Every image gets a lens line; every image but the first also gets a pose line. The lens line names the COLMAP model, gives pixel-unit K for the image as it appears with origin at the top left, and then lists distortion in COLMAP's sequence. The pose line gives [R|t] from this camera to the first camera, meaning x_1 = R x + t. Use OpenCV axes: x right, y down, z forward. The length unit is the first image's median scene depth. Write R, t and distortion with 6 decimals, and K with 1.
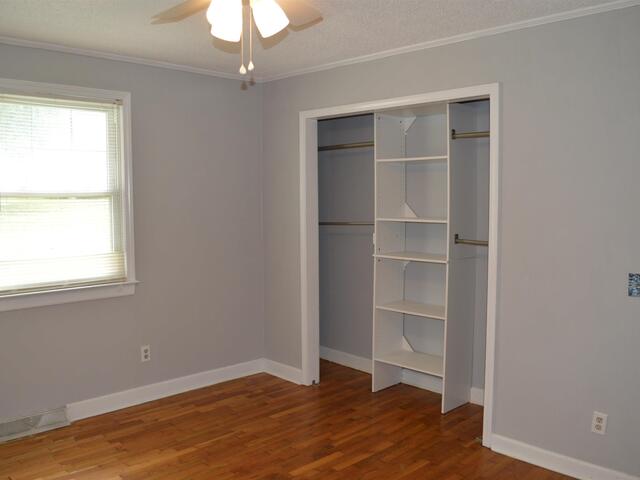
lens RADIAL K [[580.2, 0, 316.9], [0, 580.2, 237.6], [0, 0, 1]] dist [-0.061485, -0.001169]
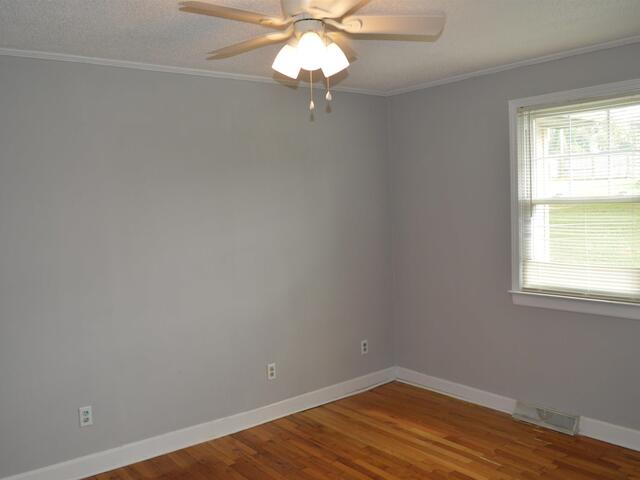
lens RADIAL K [[580.2, 0, 316.5], [0, 580.2, 243.4], [0, 0, 1]] dist [-0.061485, -0.001169]
pose [[-0.089976, 0.076060, -0.993035, 0.574274], [-0.036762, 0.996146, 0.079629, -0.066087], [0.995265, 0.043671, -0.086833, 0.648190]]
